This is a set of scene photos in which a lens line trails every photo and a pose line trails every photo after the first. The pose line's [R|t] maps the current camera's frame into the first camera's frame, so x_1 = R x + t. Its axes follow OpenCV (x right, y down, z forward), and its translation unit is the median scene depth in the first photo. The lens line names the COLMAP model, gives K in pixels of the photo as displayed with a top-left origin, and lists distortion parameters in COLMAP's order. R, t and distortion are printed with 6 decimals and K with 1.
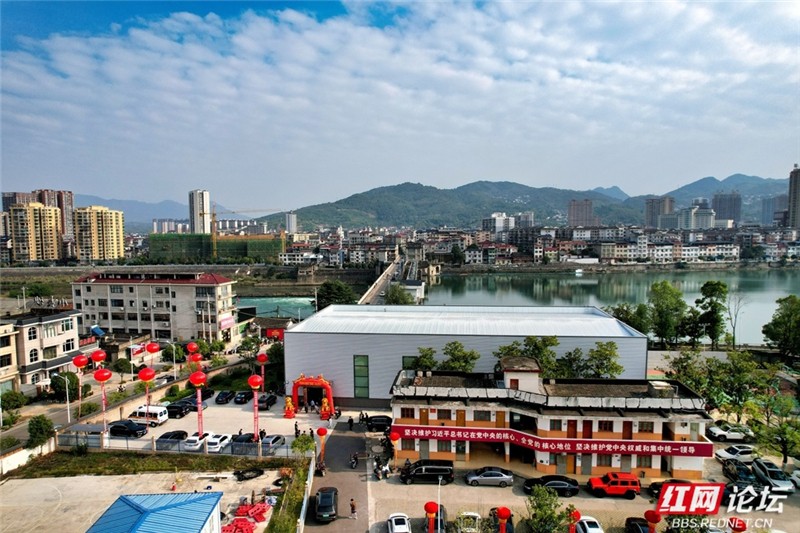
lens RADIAL K [[511.5, 0, 403.0], [0, 511.5, 265.9], [0, 0, 1]] dist [-0.076381, 0.065889]
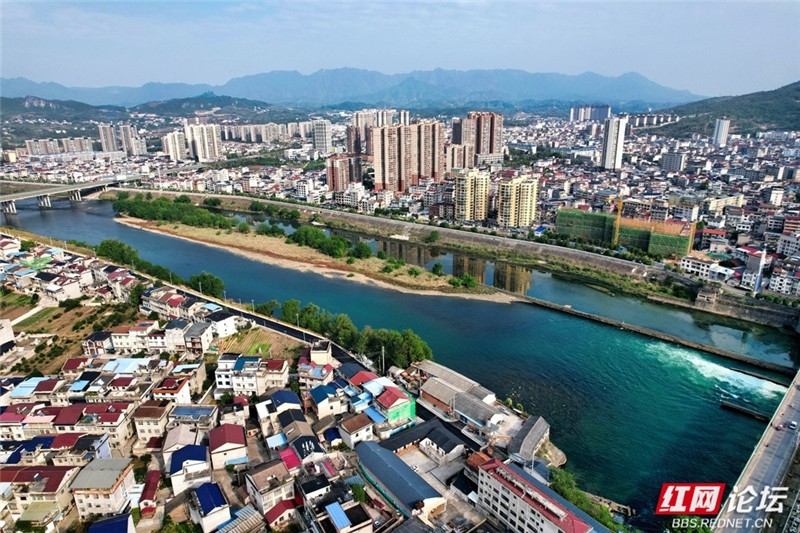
lens RADIAL K [[511.5, 0, 401.3], [0, 511.5, 267.4], [0, 0, 1]] dist [-0.076381, 0.065889]
pose [[0.719089, 0.217587, -0.659975, 0.001469], [-0.052989, 0.964120, 0.260125, -0.881320], [0.692895, -0.152081, 0.704817, -0.076330]]
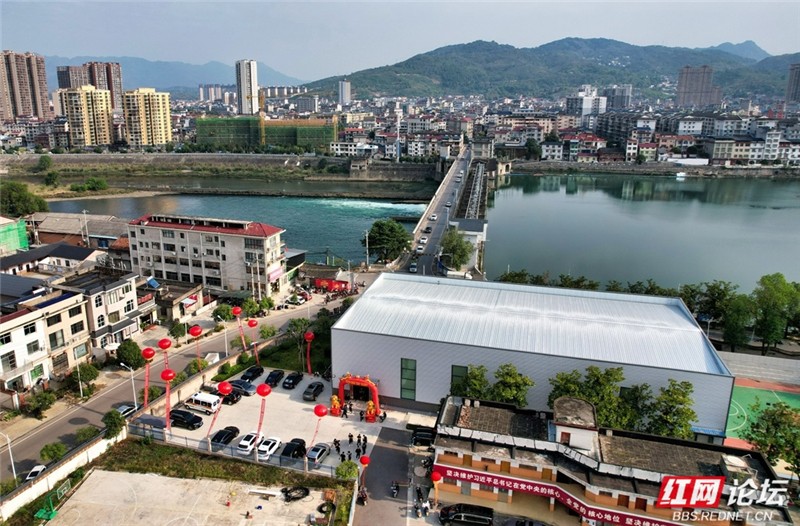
lens RADIAL K [[569.6, 0, 355.6], [0, 569.6, 231.1], [0, 0, 1]] dist [-0.067475, 0.044637]
pose [[0.980643, 0.048323, -0.189745, 0.006989], [-0.016425, 0.985954, 0.166208, -0.151486], [0.195112, -0.159874, 0.967663, -0.013568]]
